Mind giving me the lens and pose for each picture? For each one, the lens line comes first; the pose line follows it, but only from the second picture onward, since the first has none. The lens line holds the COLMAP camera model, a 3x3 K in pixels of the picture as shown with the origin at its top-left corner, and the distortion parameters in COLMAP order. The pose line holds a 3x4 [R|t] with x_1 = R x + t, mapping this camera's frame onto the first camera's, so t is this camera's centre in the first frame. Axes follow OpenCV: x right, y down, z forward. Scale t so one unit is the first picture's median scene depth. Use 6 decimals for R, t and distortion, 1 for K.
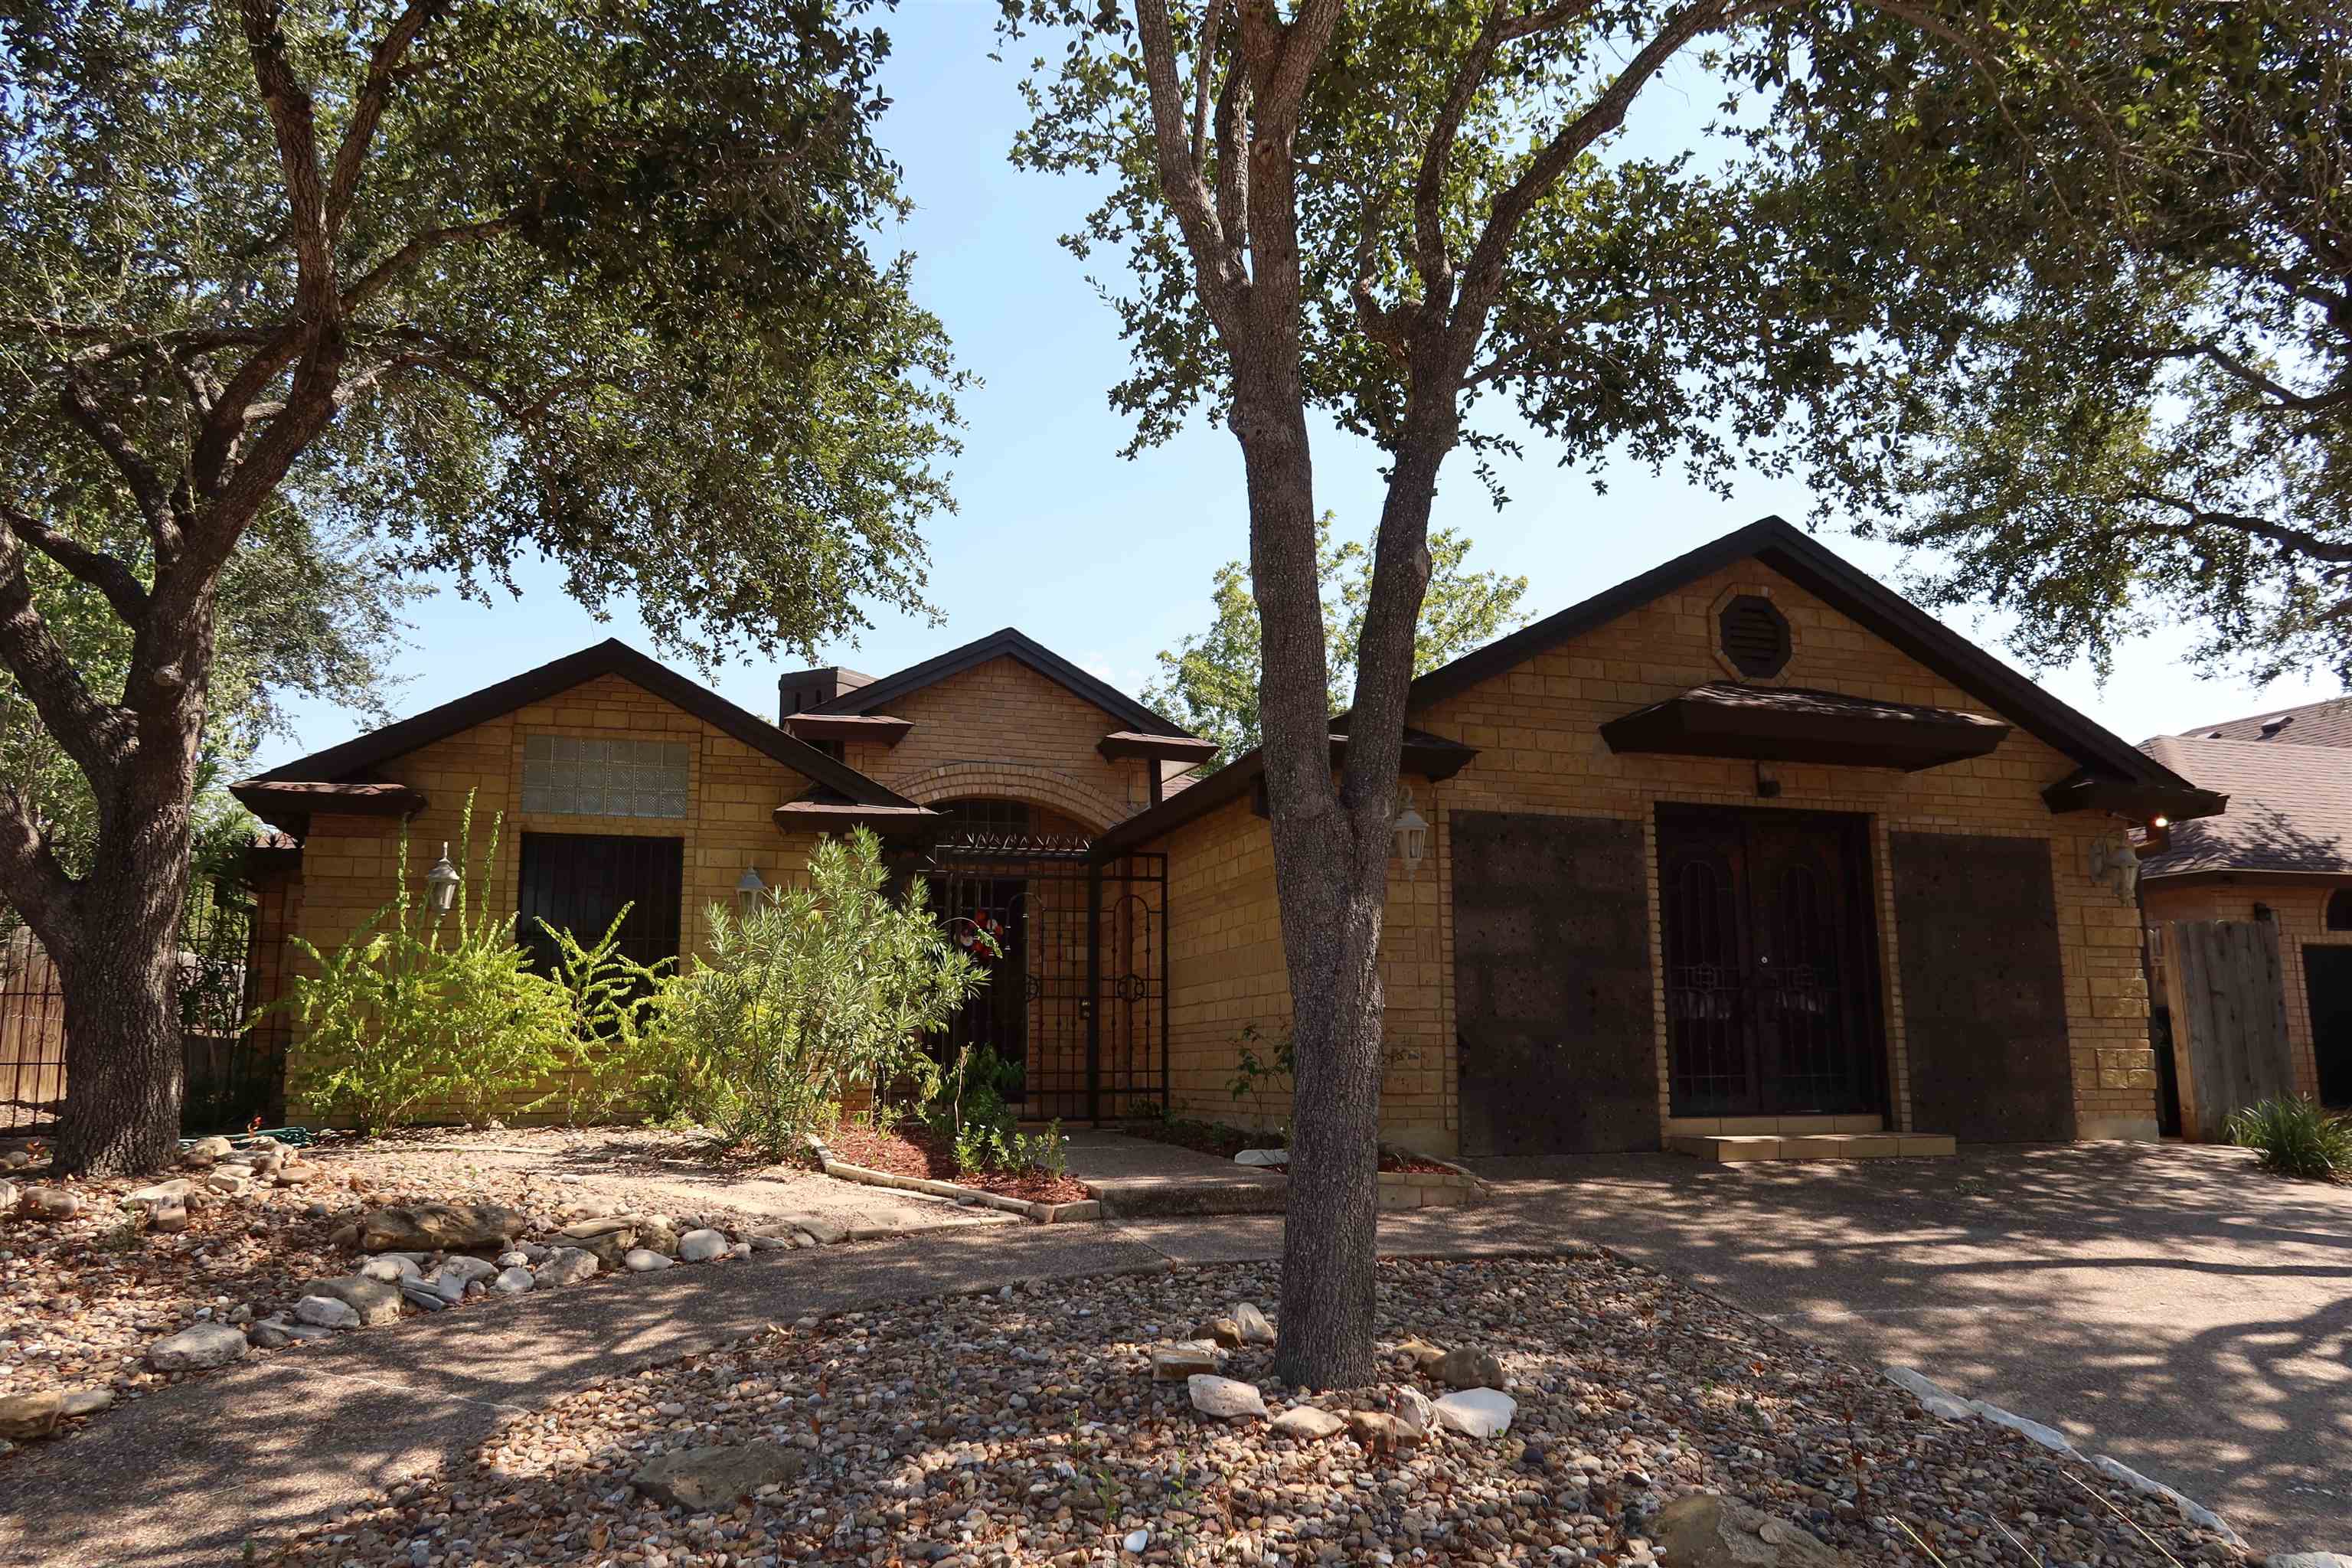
lens RADIAL K [[1614.5, 0, 1175.8], [0, 1614.5, 786.3], [0, 0, 1]] dist [-0.024991, 0.008255]
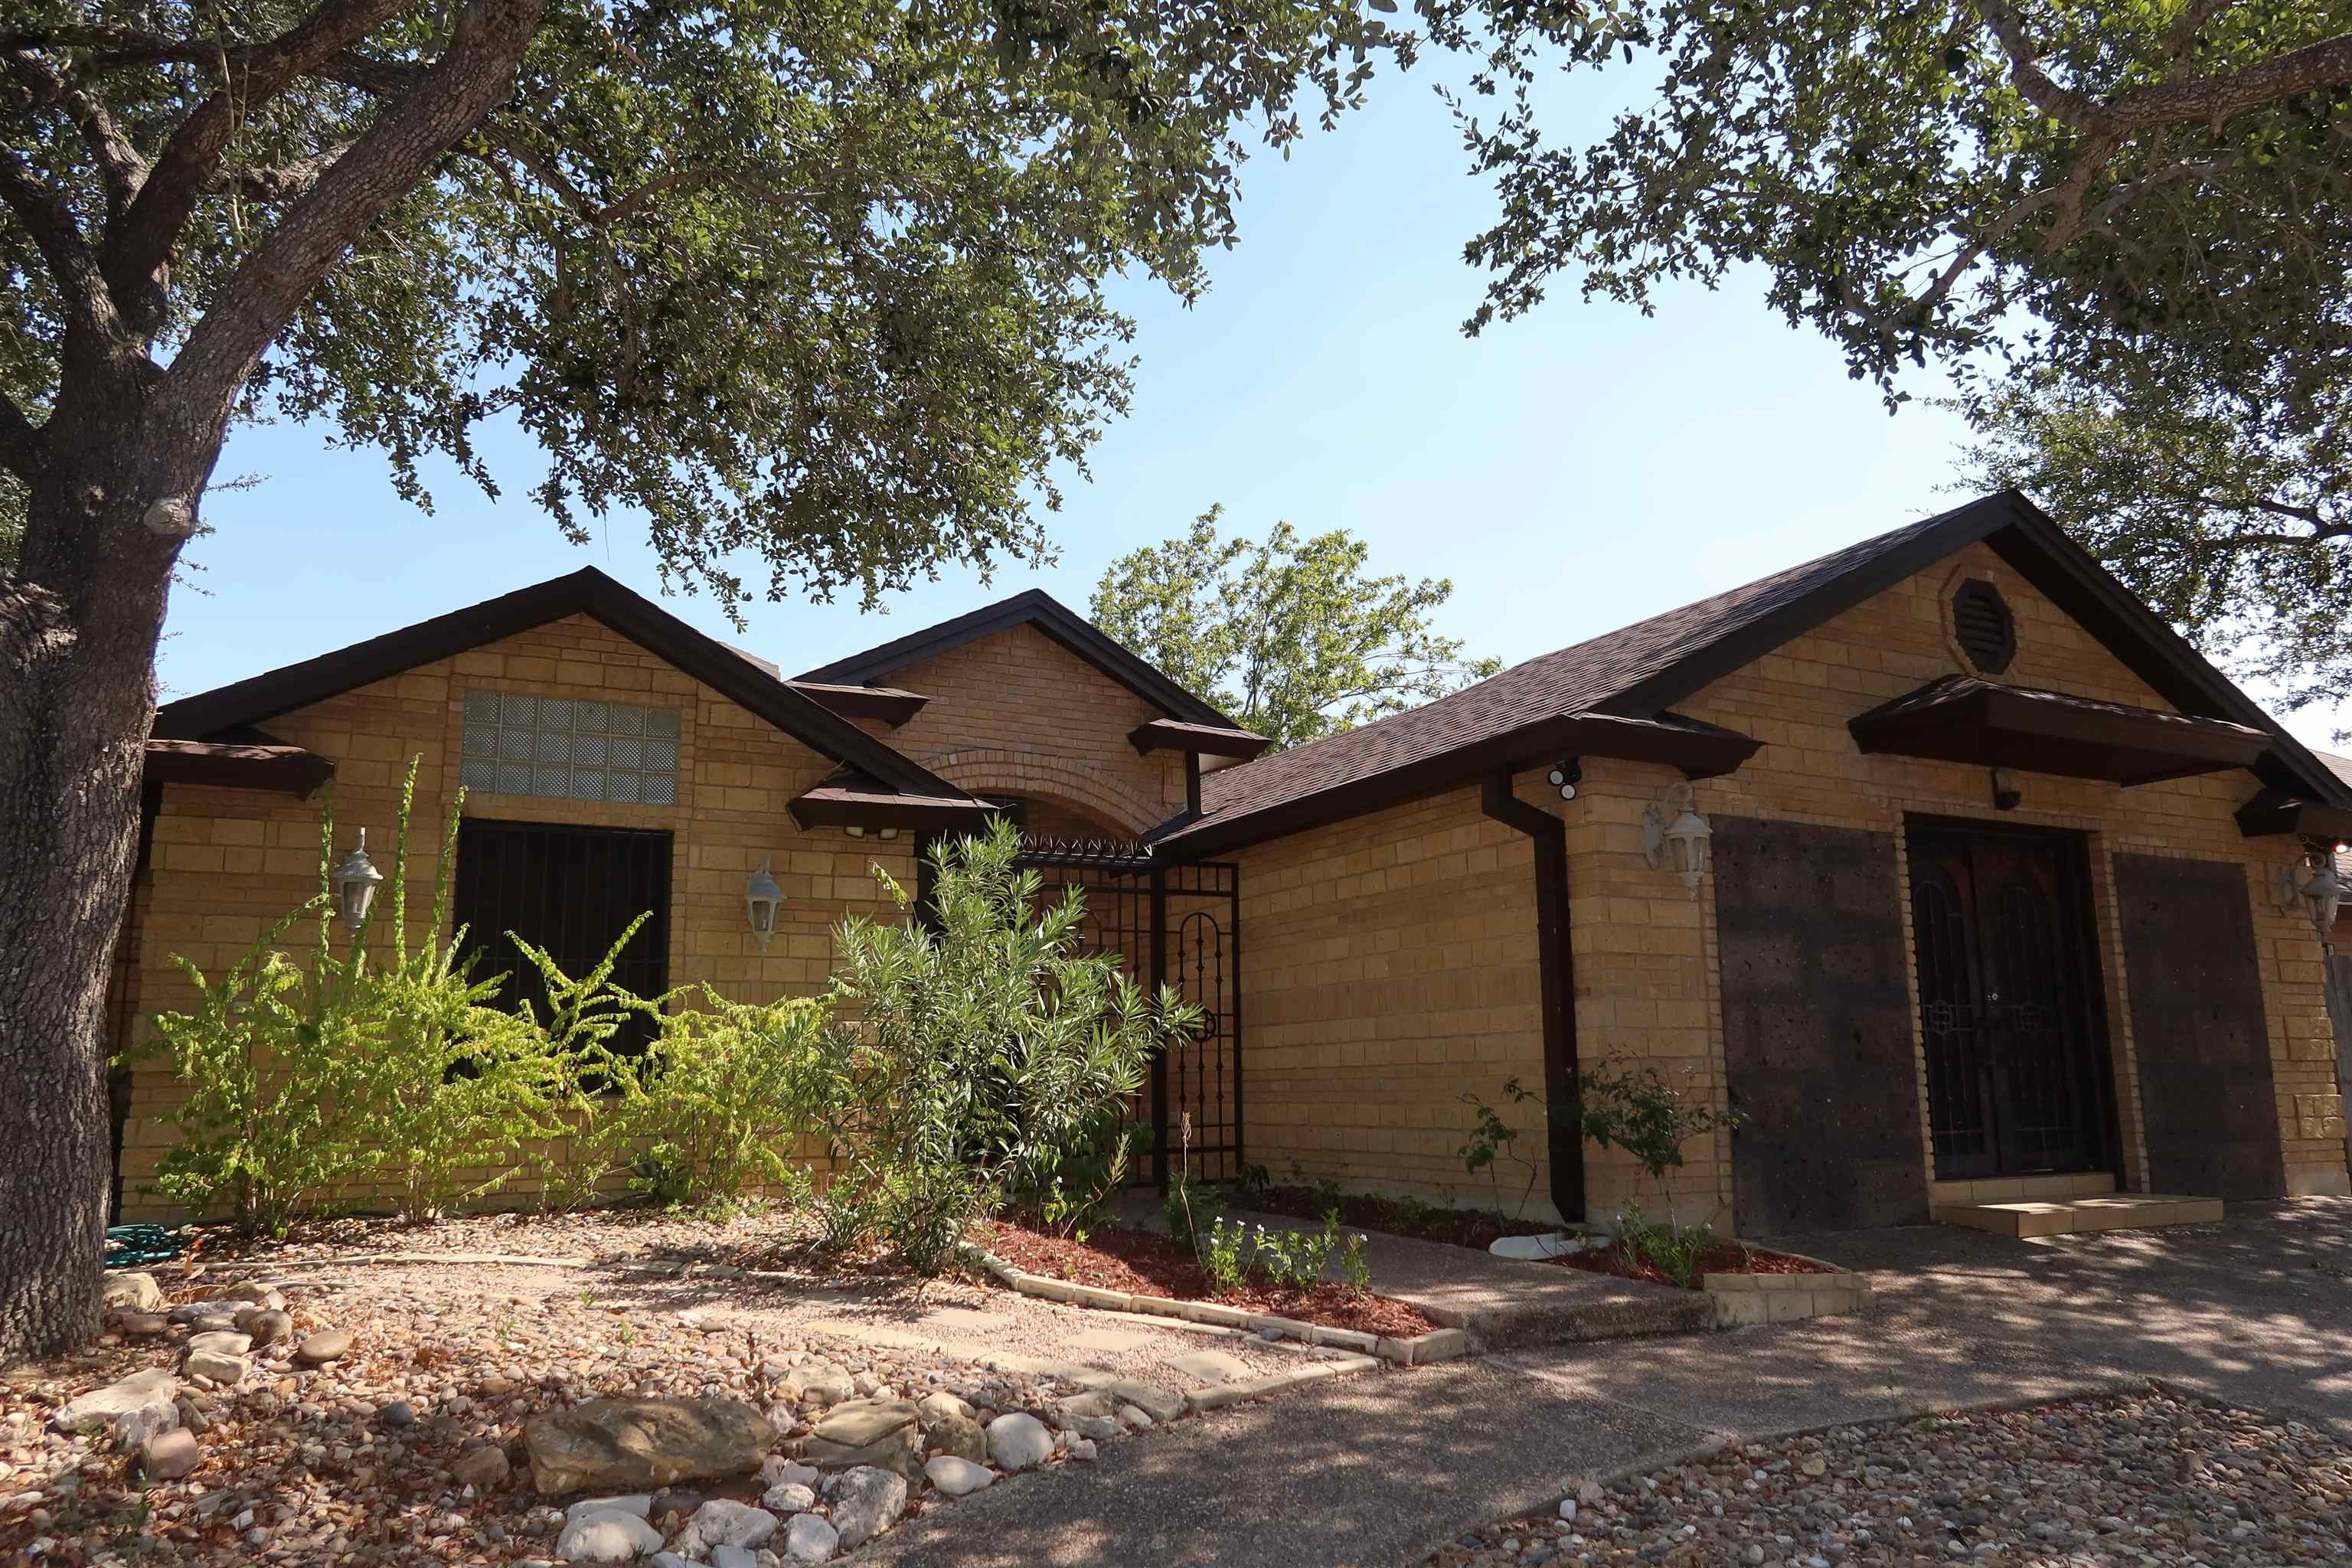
lens RADIAL K [[1614.5, 0, 1174.7], [0, 1614.5, 786.7], [0, 0, 1]] dist [-0.024991, 0.008255]
pose [[0.984182, 0.027330, 0.175038, -0.227261], [-0.025142, 0.999576, -0.014702, 0.018194], [-0.175366, 0.010069, 0.984452, 0.221107]]
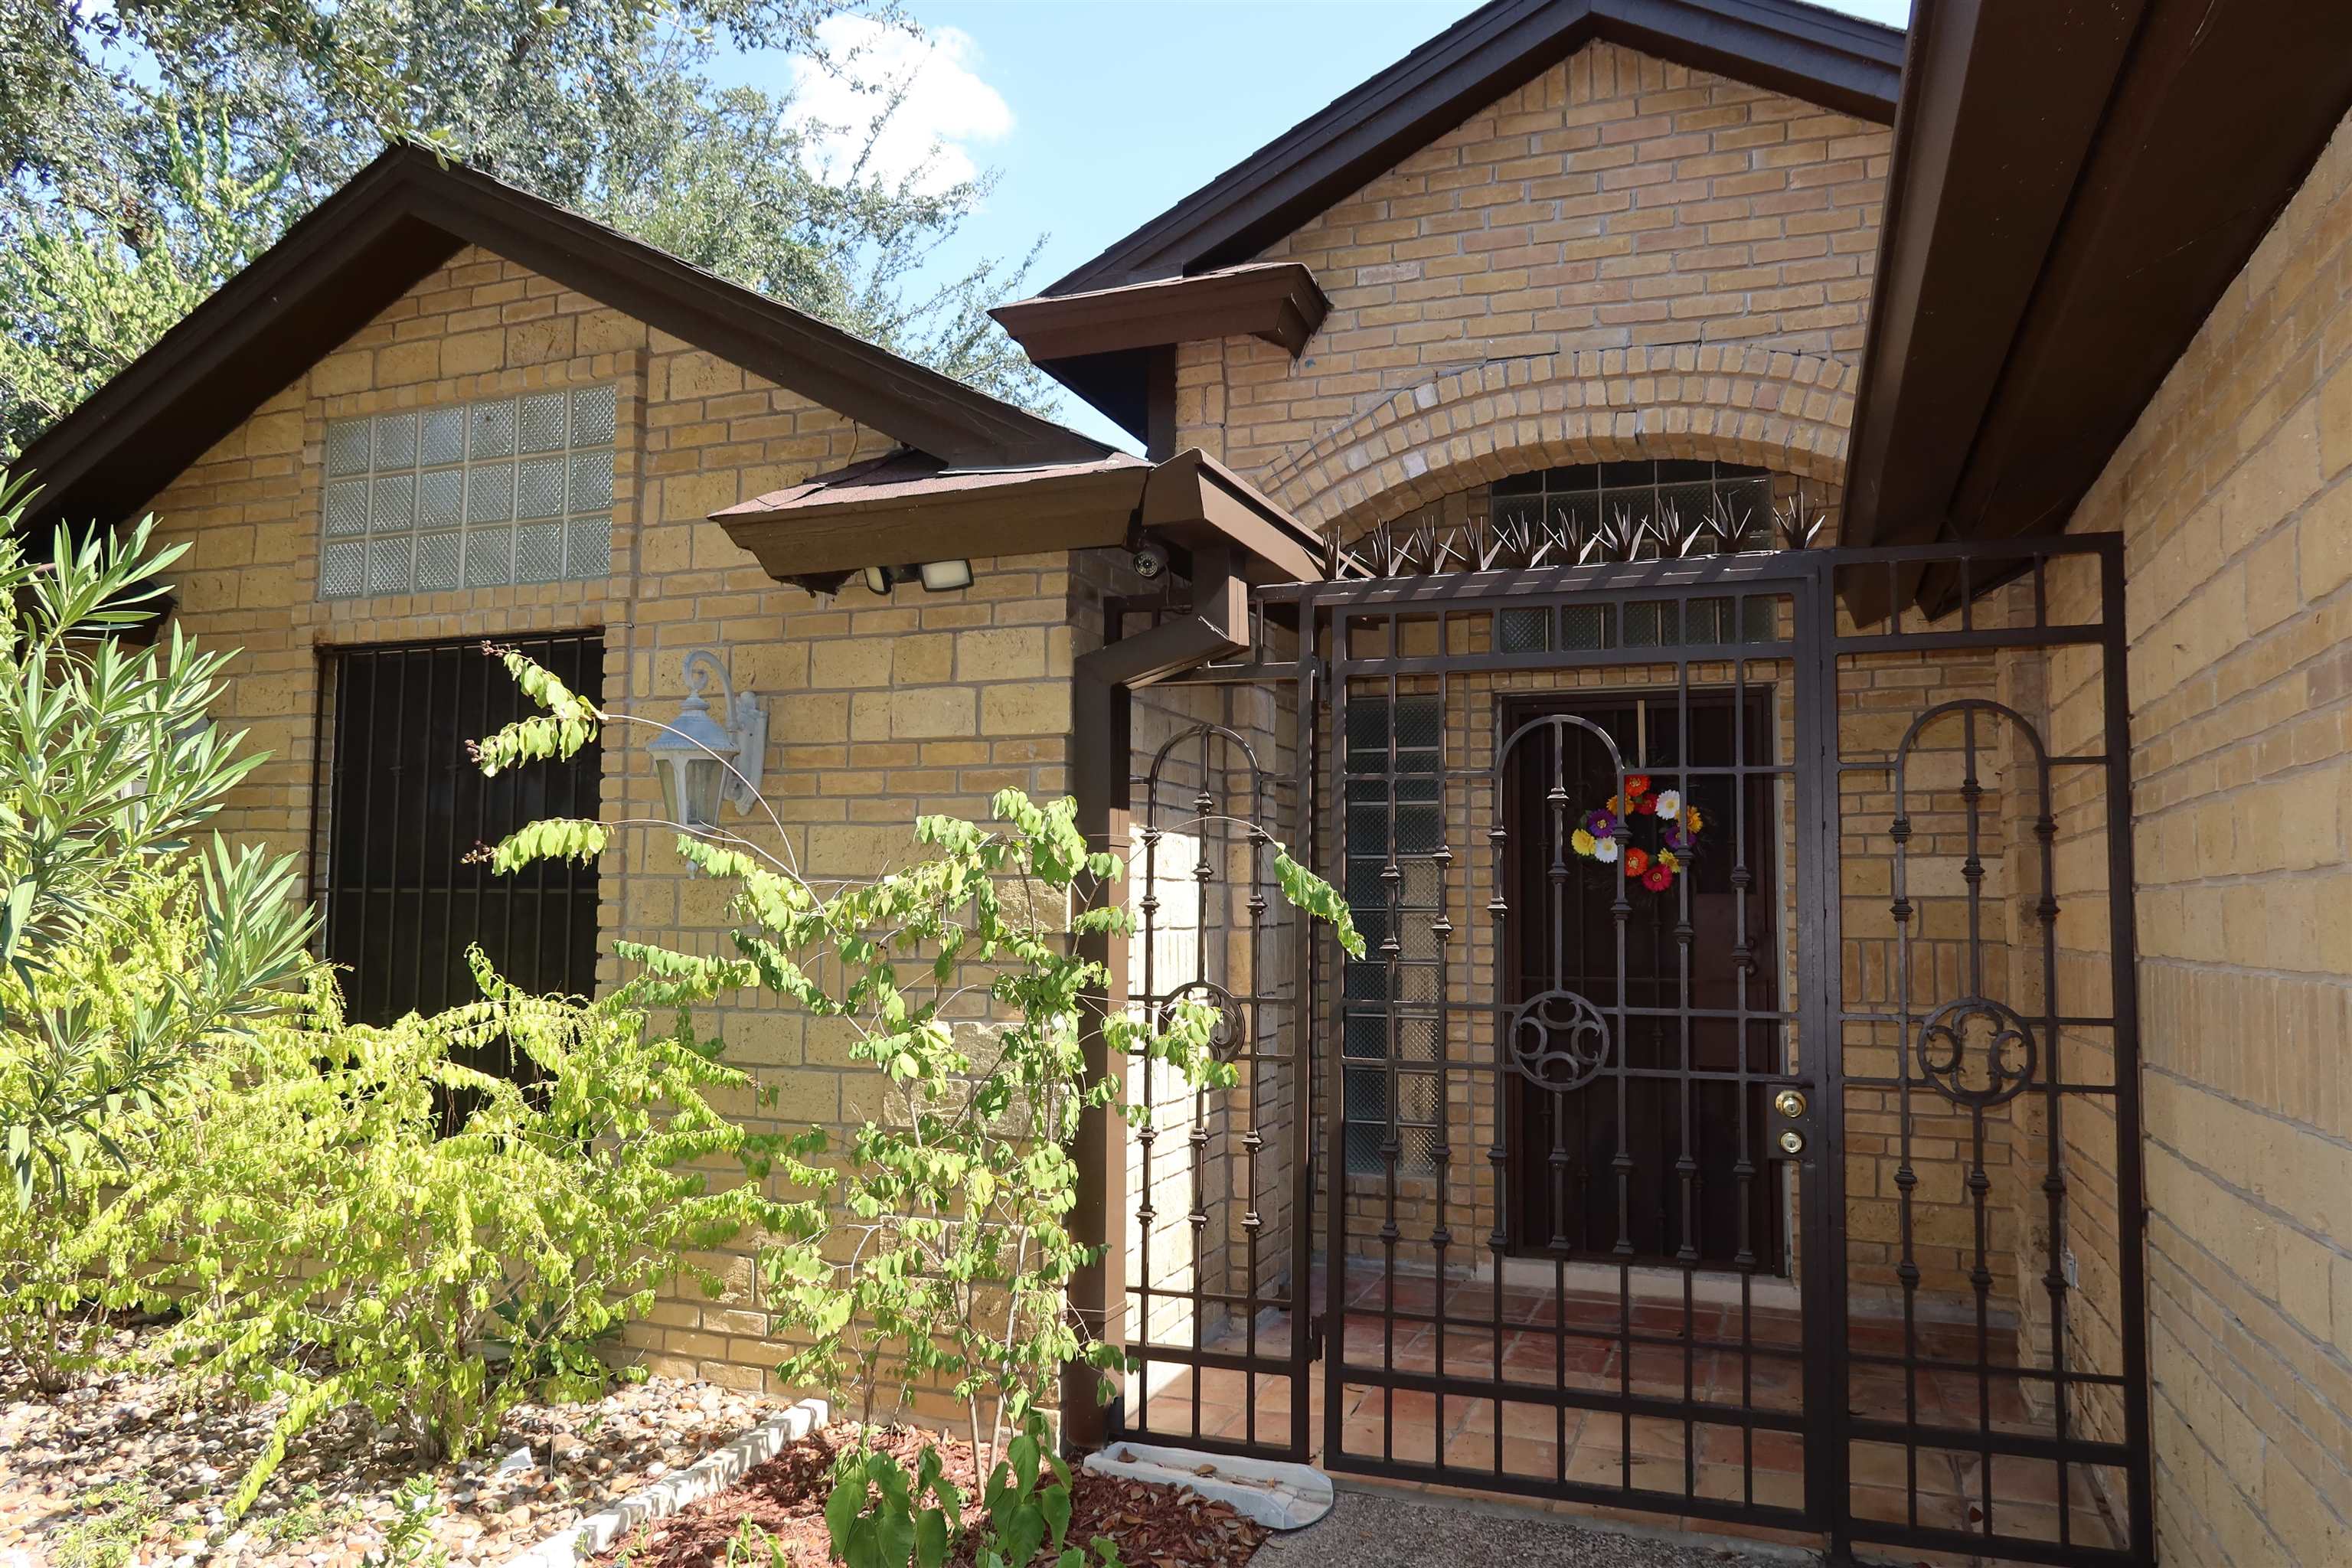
lens RADIAL K [[1614.5, 0, 1169.6], [0, 1614.5, 776.5], [0, 0, 1]] dist [-0.024991, 0.008255]
pose [[0.784066, -0.035692, -0.619651, 0.039683], [0.089788, 0.994366, 0.056336, 0.064366], [0.614149, -0.099809, 0.782853, 0.862026]]
